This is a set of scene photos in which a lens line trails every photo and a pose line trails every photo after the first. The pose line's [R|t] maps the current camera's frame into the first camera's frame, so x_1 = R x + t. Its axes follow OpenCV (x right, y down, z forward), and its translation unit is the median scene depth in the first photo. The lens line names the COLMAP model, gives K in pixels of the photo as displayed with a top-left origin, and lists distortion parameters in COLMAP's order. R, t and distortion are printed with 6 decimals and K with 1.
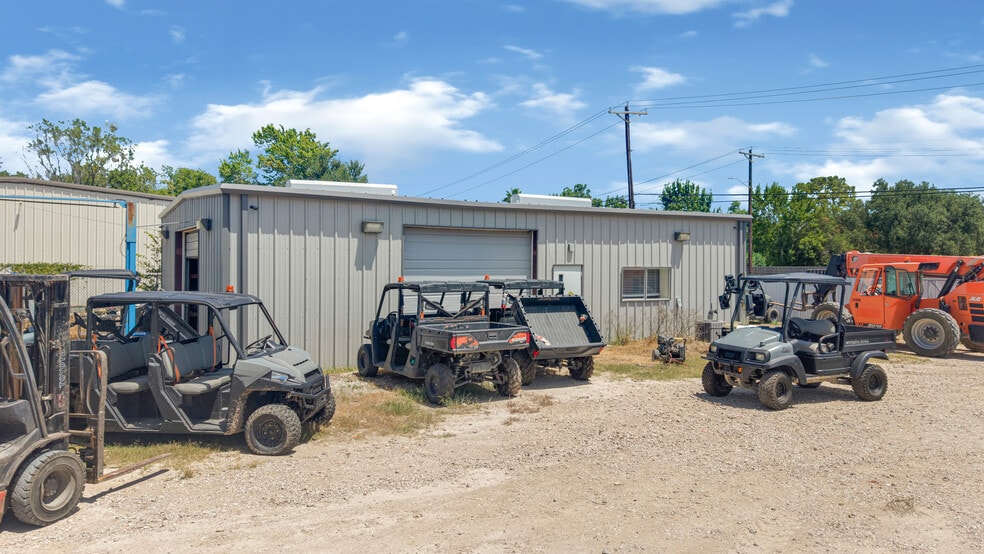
lens RADIAL K [[722.3, 0, 494.5], [0, 722.3, 260.9], [0, 0, 1]] dist [0.022047, -0.003874]
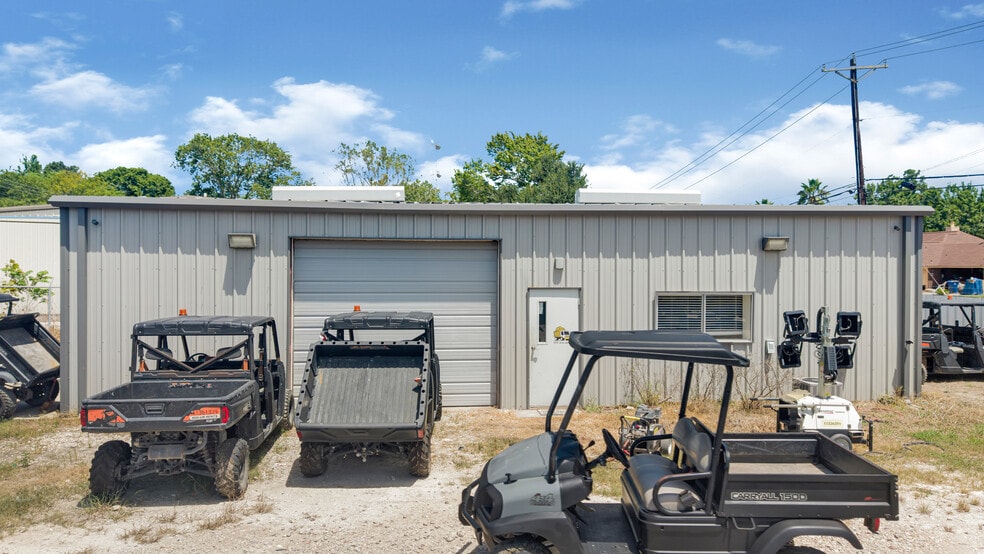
lens RADIAL K [[722.3, 0, 494.5], [0, 722.3, 260.9], [0, 0, 1]] dist [0.022047, -0.003874]
pose [[0.886839, -0.004470, -0.462057, 0.346113], [0.001443, 0.999975, -0.006905, -0.015377], [0.462077, 0.005457, 0.886823, 0.338252]]
